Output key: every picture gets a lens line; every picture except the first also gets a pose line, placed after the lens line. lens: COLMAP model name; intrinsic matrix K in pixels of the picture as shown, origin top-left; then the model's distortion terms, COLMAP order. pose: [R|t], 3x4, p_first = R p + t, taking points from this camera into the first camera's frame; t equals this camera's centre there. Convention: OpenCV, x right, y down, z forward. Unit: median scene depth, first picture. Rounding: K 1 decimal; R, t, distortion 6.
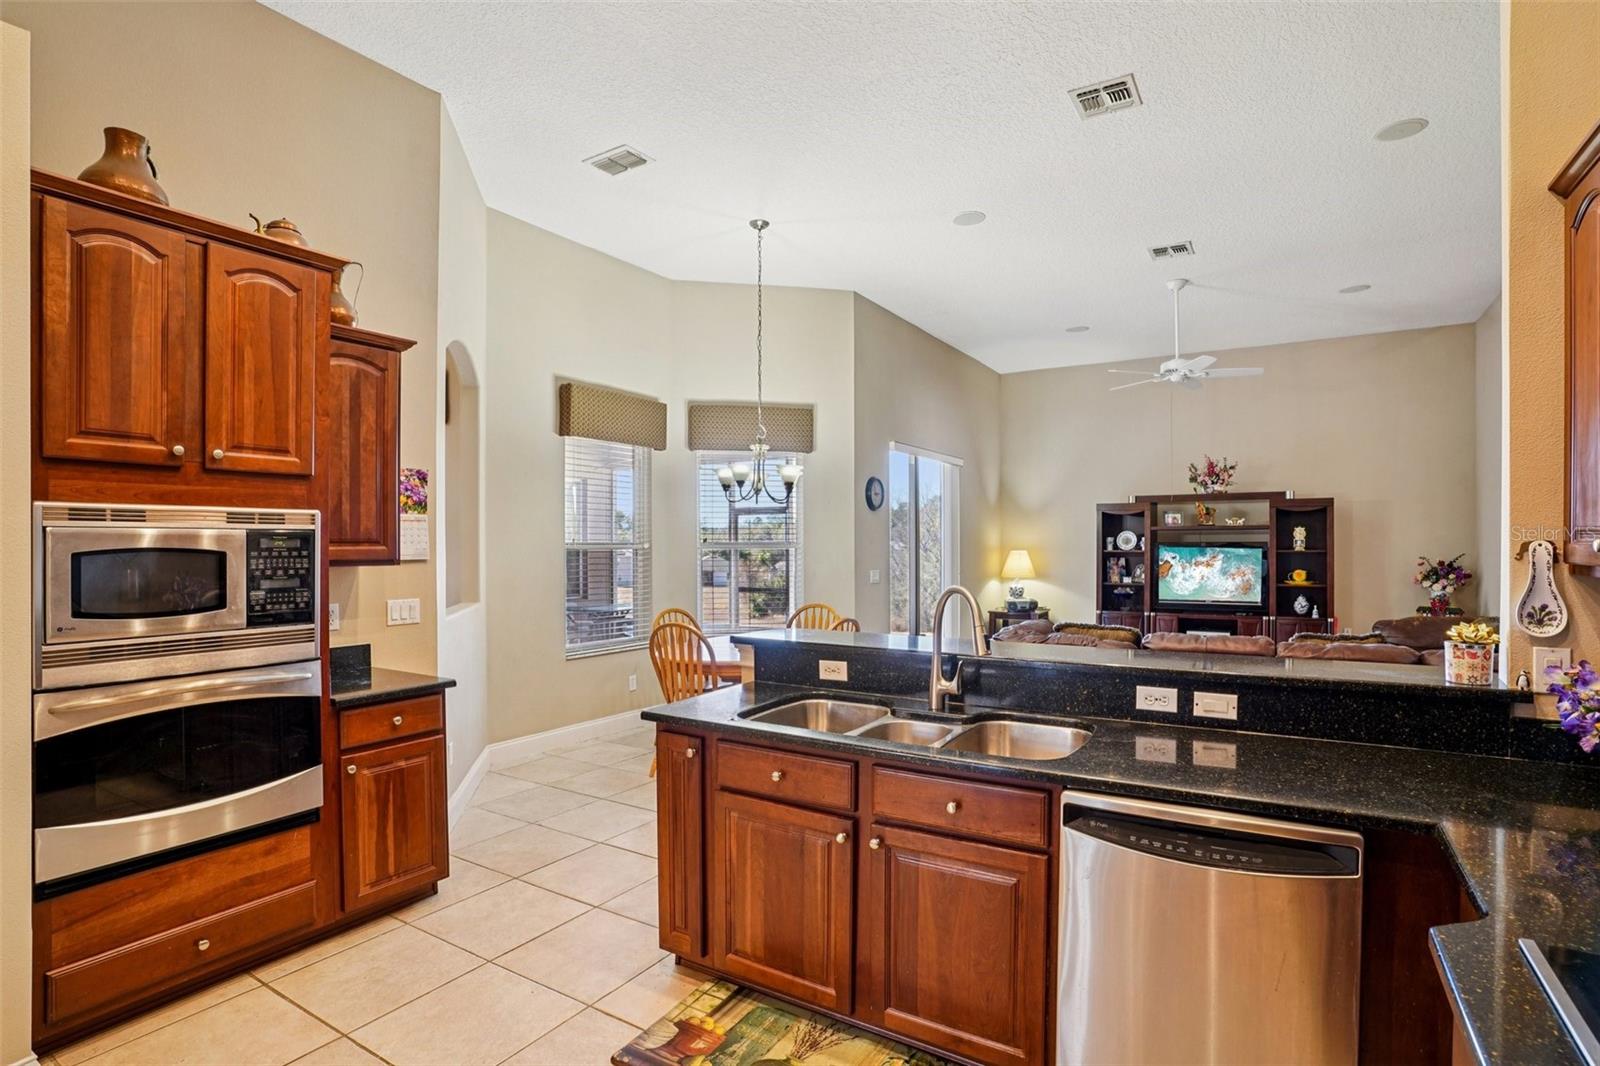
lens RADIAL K [[790.4, 0, 787.9], [0, 790.4, 549.7], [0, 0, 1]] dist [-0.070129, 0.029232]
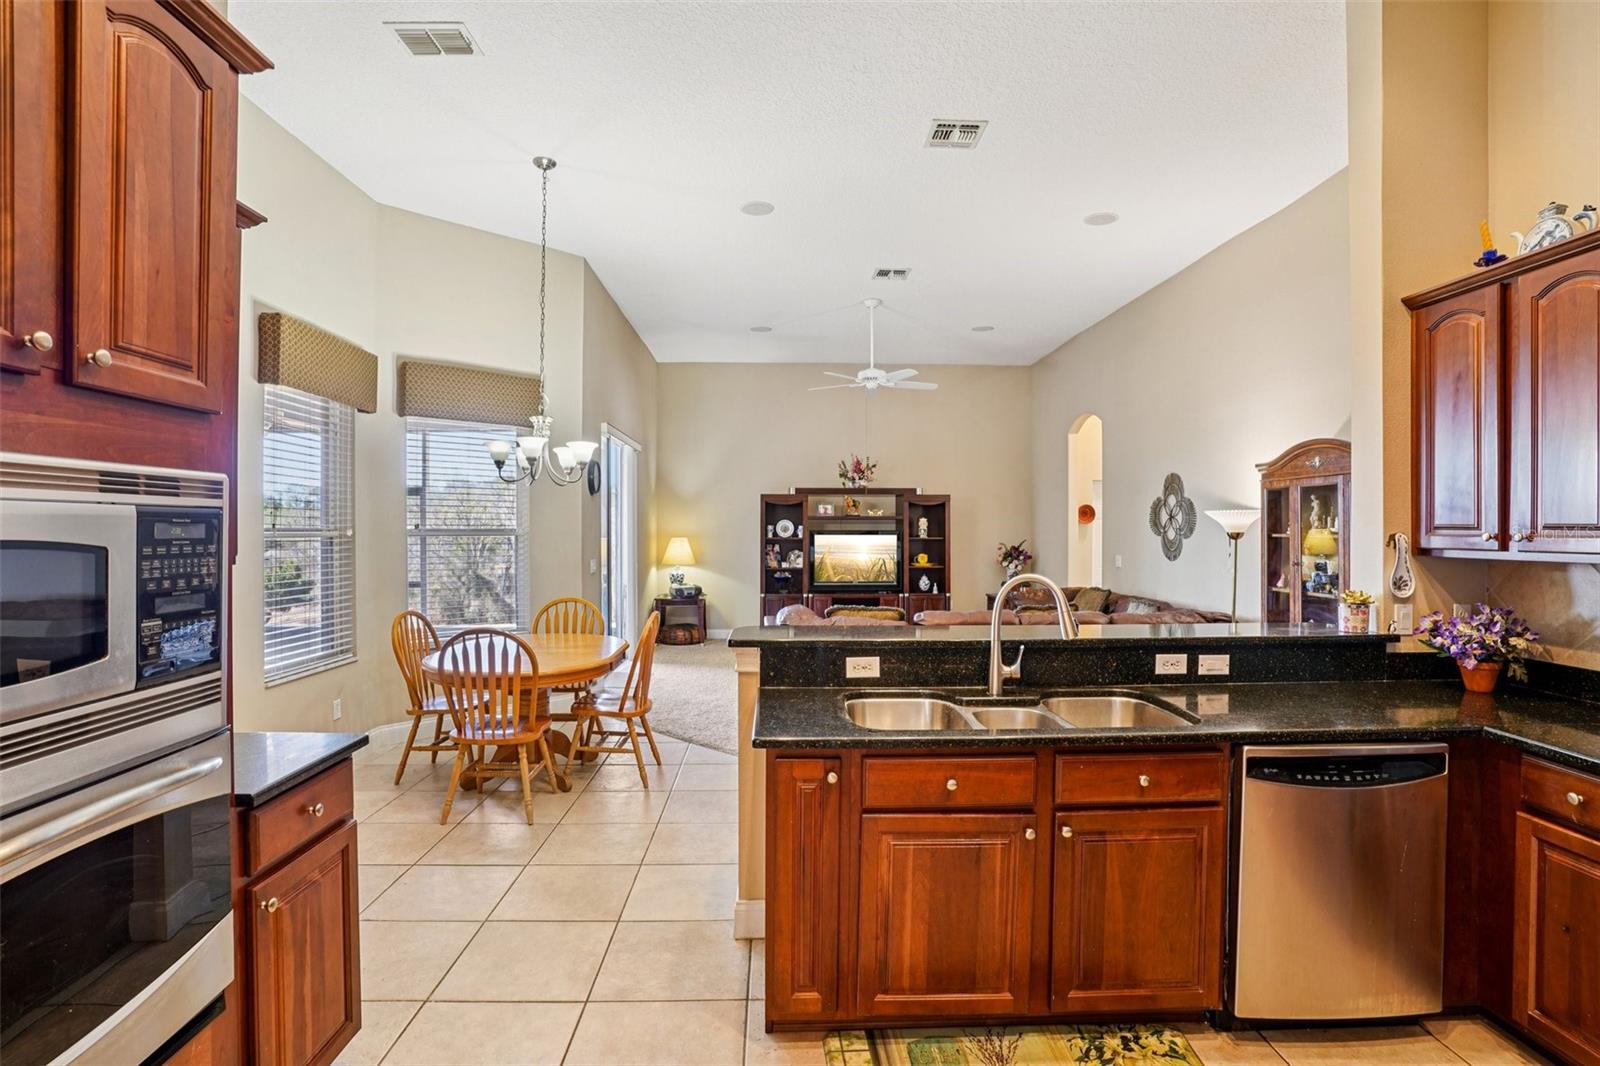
lens RADIAL K [[790.4, 0, 790.7], [0, 790.4, 530.8], [0, 0, 1]] dist [-0.070129, 0.029232]
pose [[0.827852, 0.003845, 0.560934, -0.266645], [-0.000270, 0.999979, -0.006457, -0.002258], [-0.560947, 0.005194, 0.827836, 0.130847]]
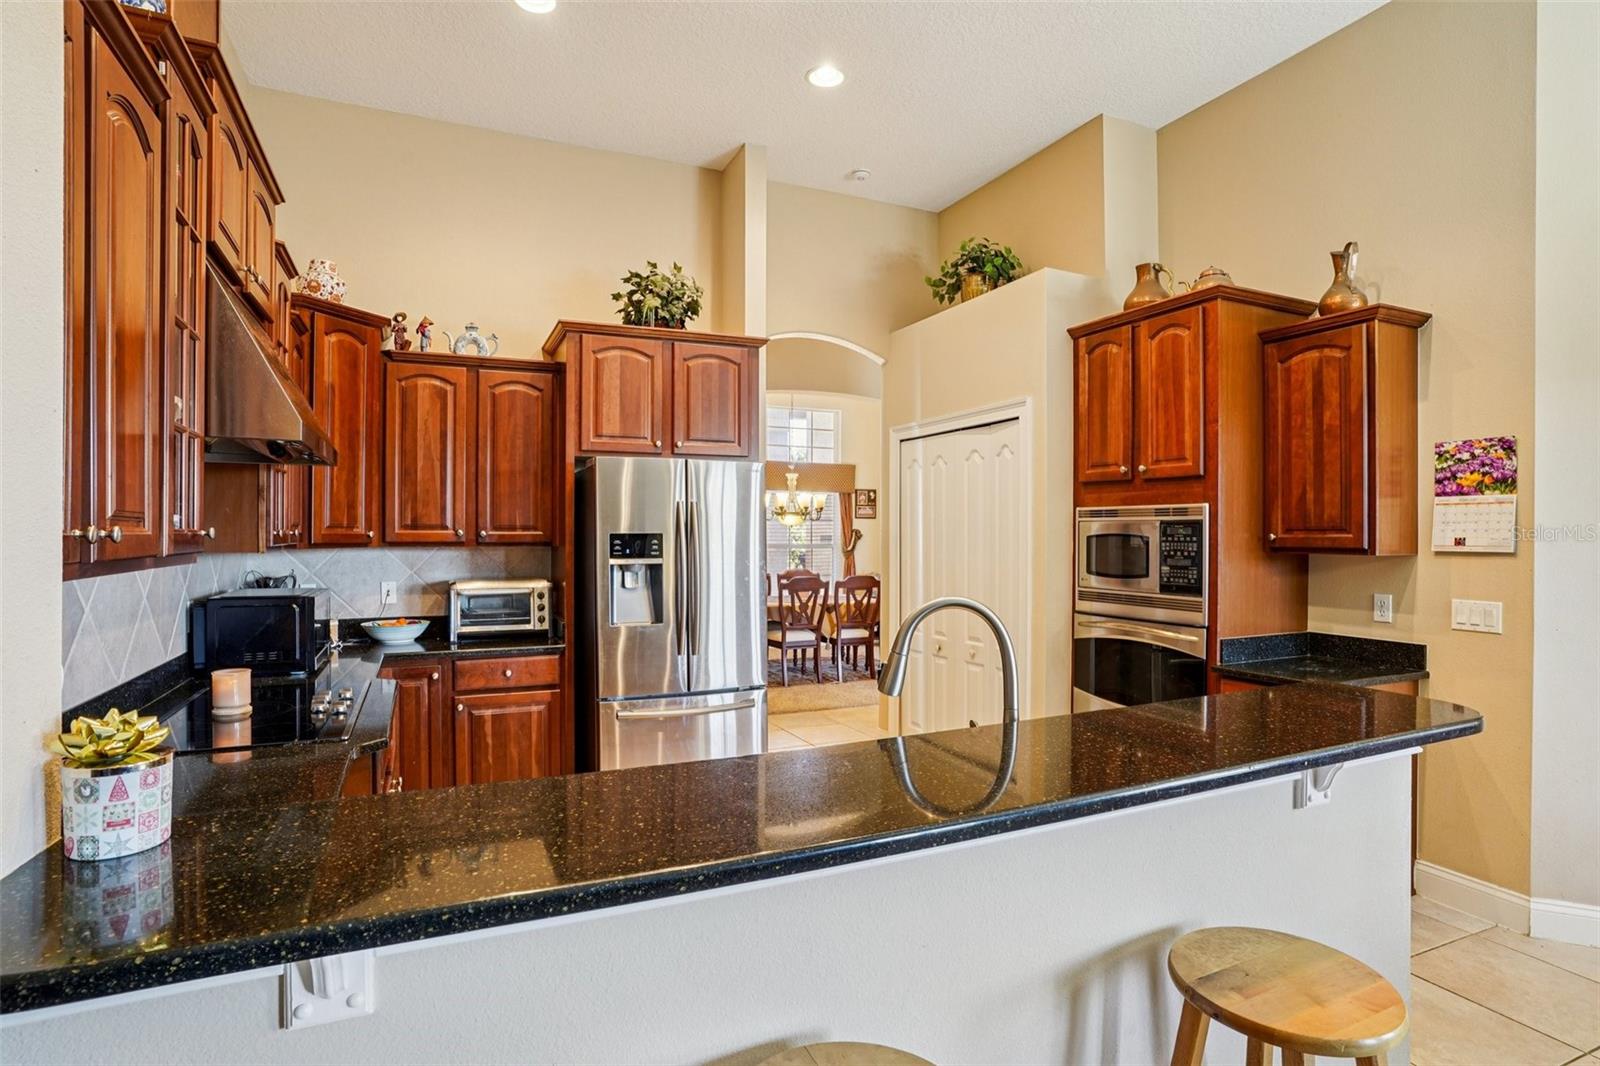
lens RADIAL K [[815.0, 0, 801.1], [0, 815.0, 533.6], [0, 0, 1]] dist [-0.030597, 0.008691]
pose [[-0.529185, 0.003864, -0.848498, 0.362834], [-0.008086, 0.999921, 0.009597, -0.005256], [0.848468, 0.011940, -0.529112, 0.521108]]
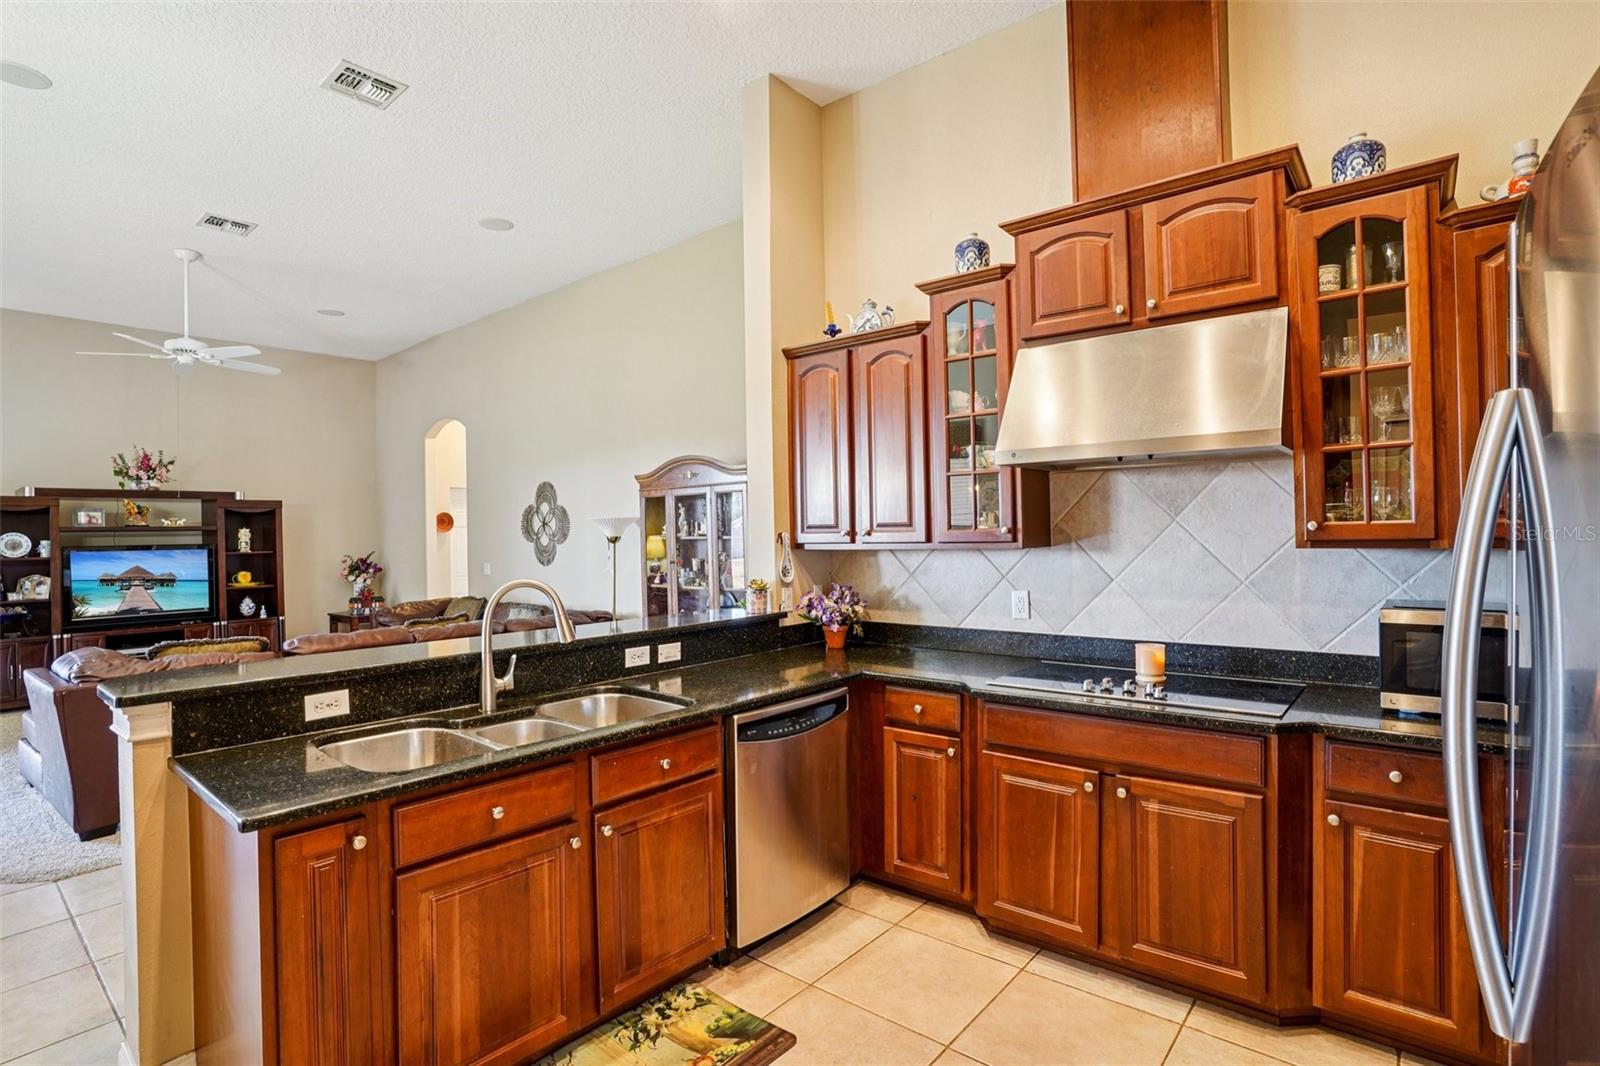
lens RADIAL K [[790.4, 0, 804.3], [0, 790.4, 531.9], [0, 0, 1]] dist [-0.070129, 0.029232]
pose [[0.124957, 0.003947, 0.992154, -0.307760], [0.025253, 0.999655, -0.007157, 0.000675], [-0.991841, 0.025949, 0.124815, 0.216861]]
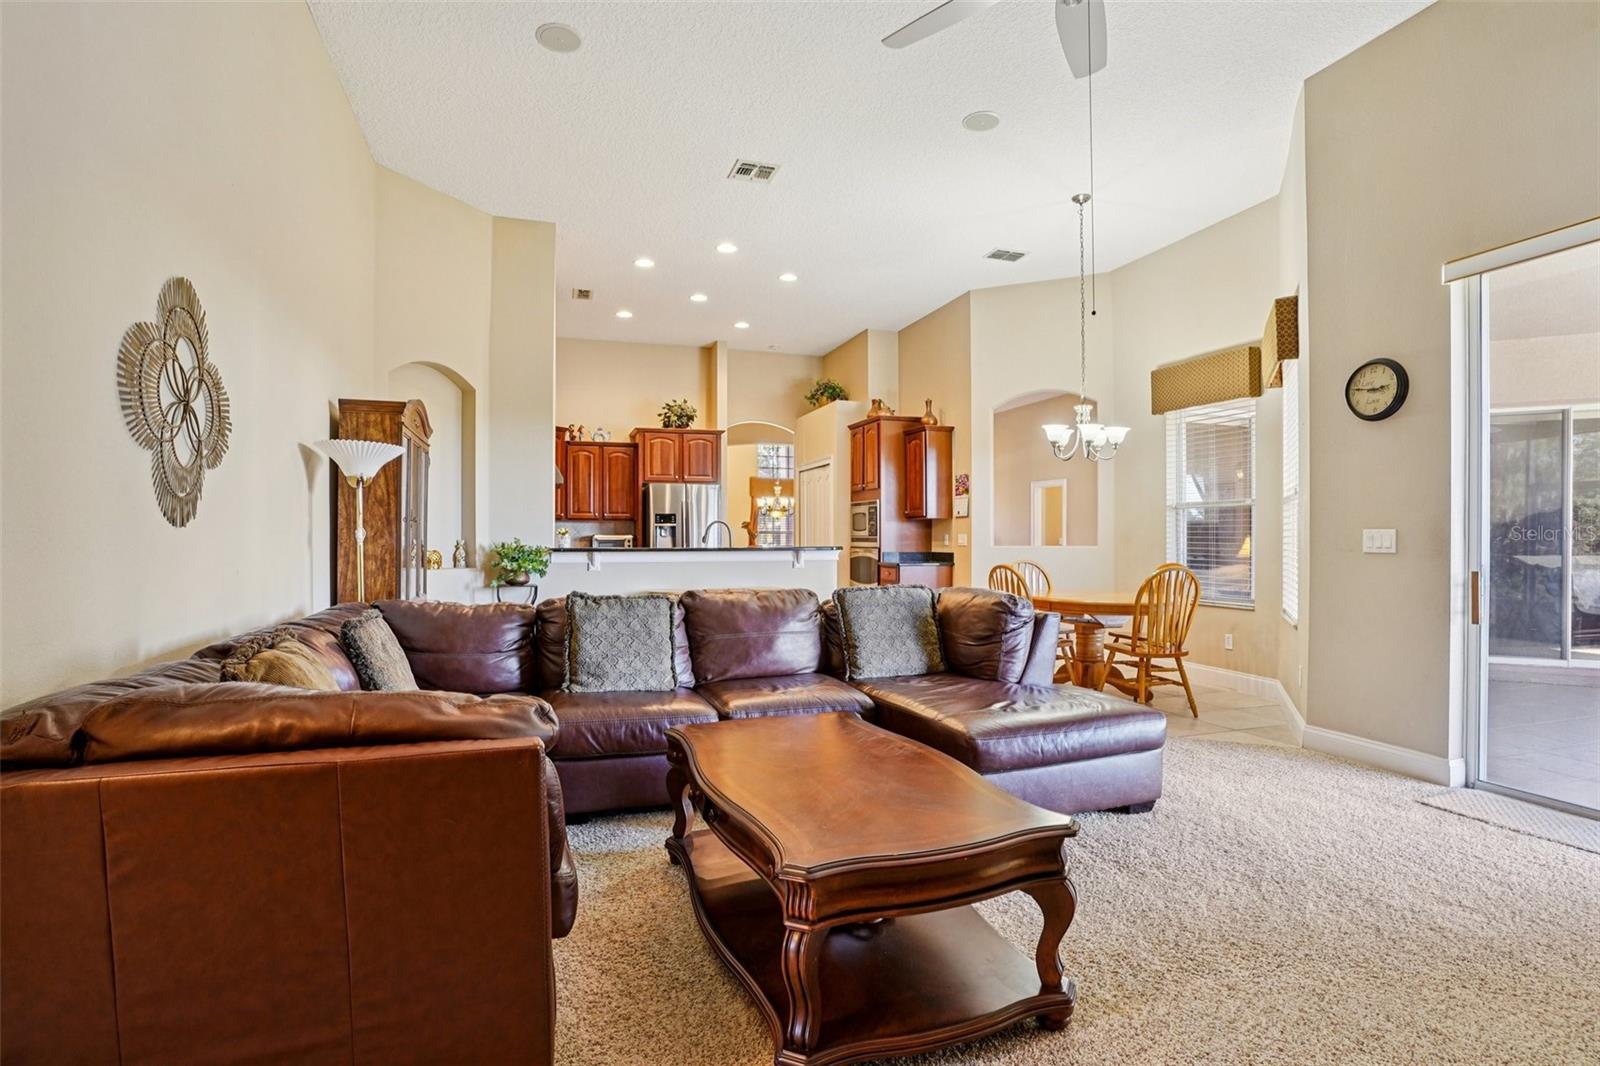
lens RADIAL K [[790.4, 0, 812.6], [0, 790.4, 542.3], [0, 0, 1]] dist [-0.070129, 0.029232]
pose [[-0.611757, 0.008574, -0.790999, 0.936245], [-0.003722, 0.999899, 0.013717, 0.035226], [0.791037, 0.011335, -0.611663, 1.248987]]
